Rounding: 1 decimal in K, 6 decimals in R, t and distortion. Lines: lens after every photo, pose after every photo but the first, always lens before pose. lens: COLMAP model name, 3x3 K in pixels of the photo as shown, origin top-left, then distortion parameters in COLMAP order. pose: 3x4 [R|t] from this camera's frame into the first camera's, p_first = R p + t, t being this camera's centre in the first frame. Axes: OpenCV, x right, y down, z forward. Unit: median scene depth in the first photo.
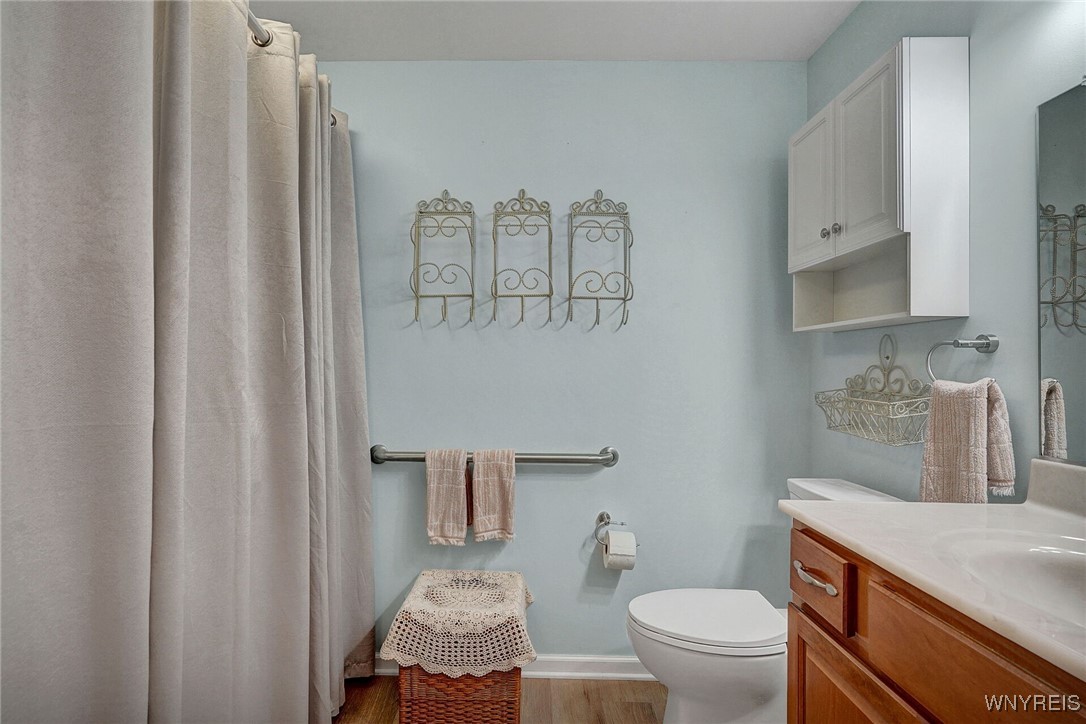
lens RADIAL K [[515.3, 0, 503.2], [0, 515.3, 362.5], [0, 0, 1]] dist [0.003317, 0.003119]
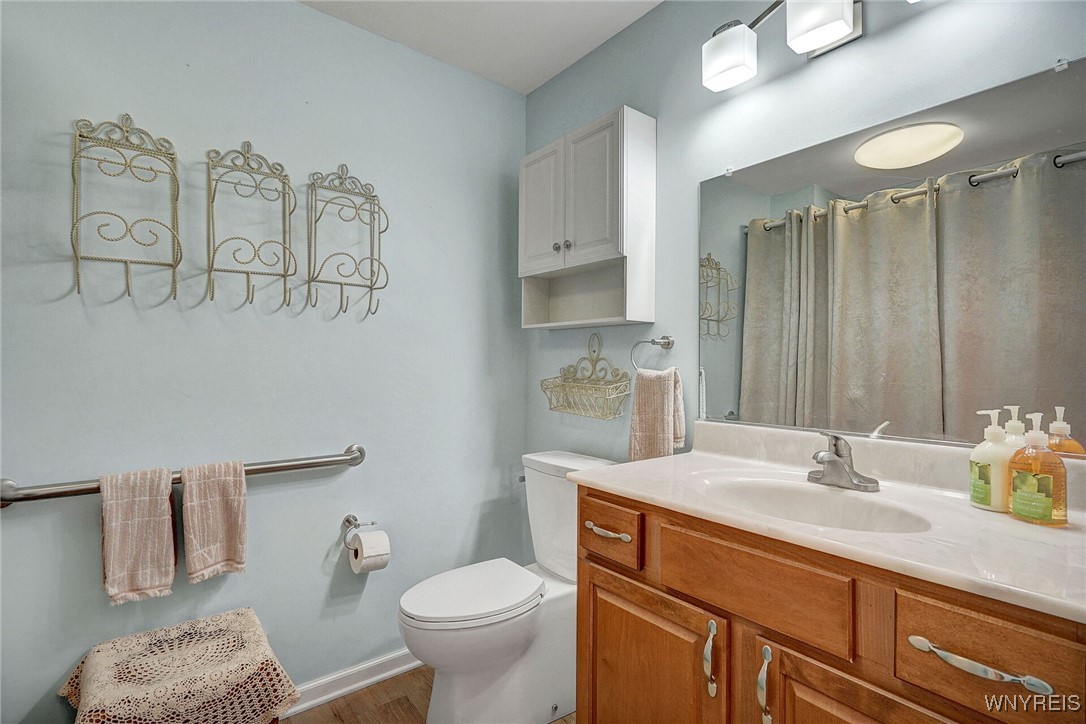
lens RADIAL K [[515.3, 0, 540.0], [0, 515.3, 365.3], [0, 0, 1]] dist [0.003317, 0.003119]
pose [[0.779620, -0.009145, 0.626186, -0.128917], [-0.004471, 0.999787, 0.020168, -0.000201], [-0.626236, -0.018523, 0.779413, 0.071075]]
